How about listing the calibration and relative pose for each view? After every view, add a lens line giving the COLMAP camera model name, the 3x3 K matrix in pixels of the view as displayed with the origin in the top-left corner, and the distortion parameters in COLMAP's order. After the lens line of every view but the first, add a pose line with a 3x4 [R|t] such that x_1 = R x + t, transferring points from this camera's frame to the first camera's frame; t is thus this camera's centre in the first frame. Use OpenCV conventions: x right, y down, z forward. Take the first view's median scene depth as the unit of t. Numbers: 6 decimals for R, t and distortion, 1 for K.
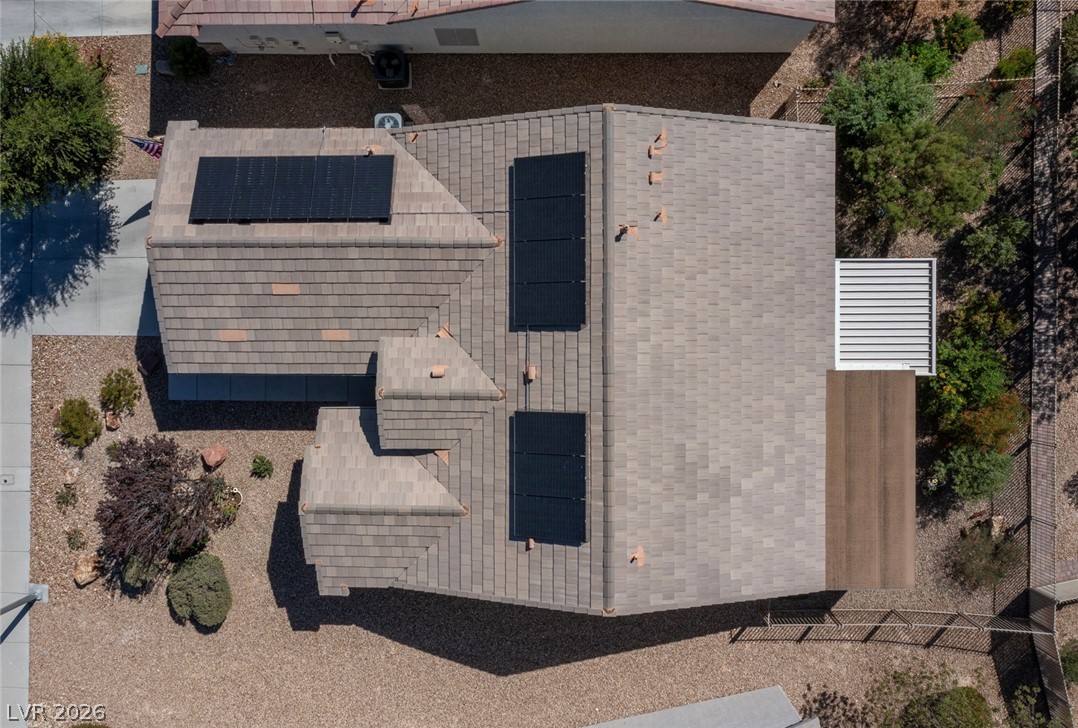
lens RADIAL K [[858.1, 0, 540.7], [0, 858.1, 361.3], [0, 0, 1]] dist [-0.008837, -0.007957]
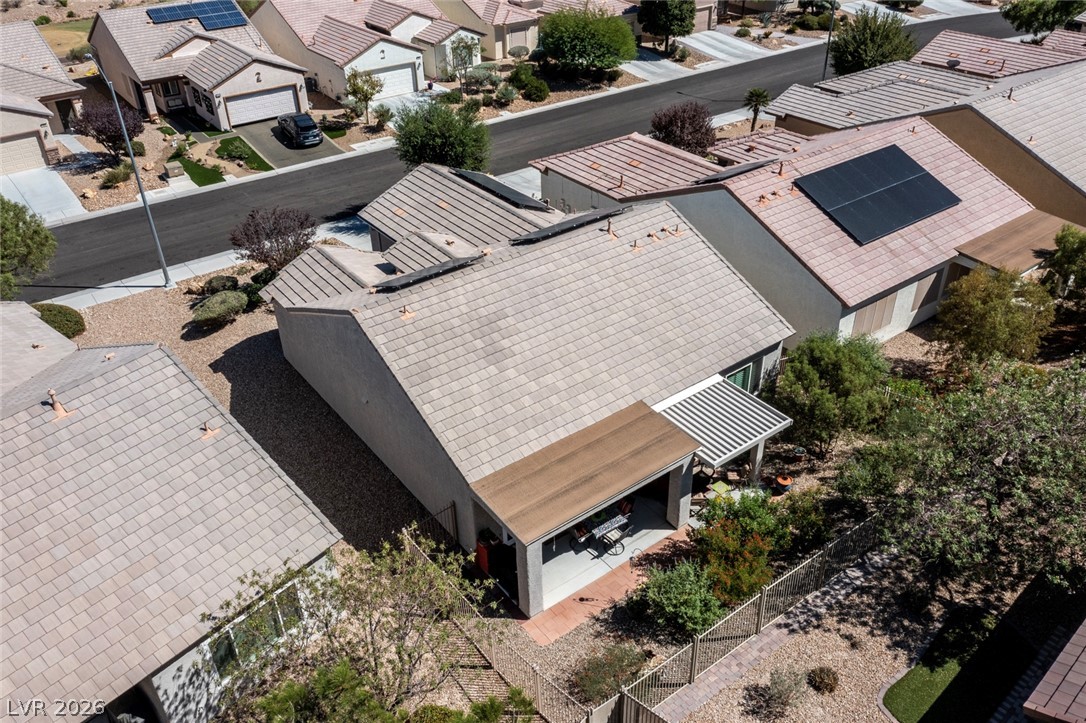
lens RADIAL K [[864.5, 0, 541.8], [0, 864.5, 361.5], [0, 0, 1]] dist [-0.008837, -0.007957]
pose [[0.594472, 0.450907, -0.665798, 0.889806], [-0.804115, 0.331792, -0.493268, 0.586669], [-0.001512, 0.828612, 0.559821, 0.317738]]
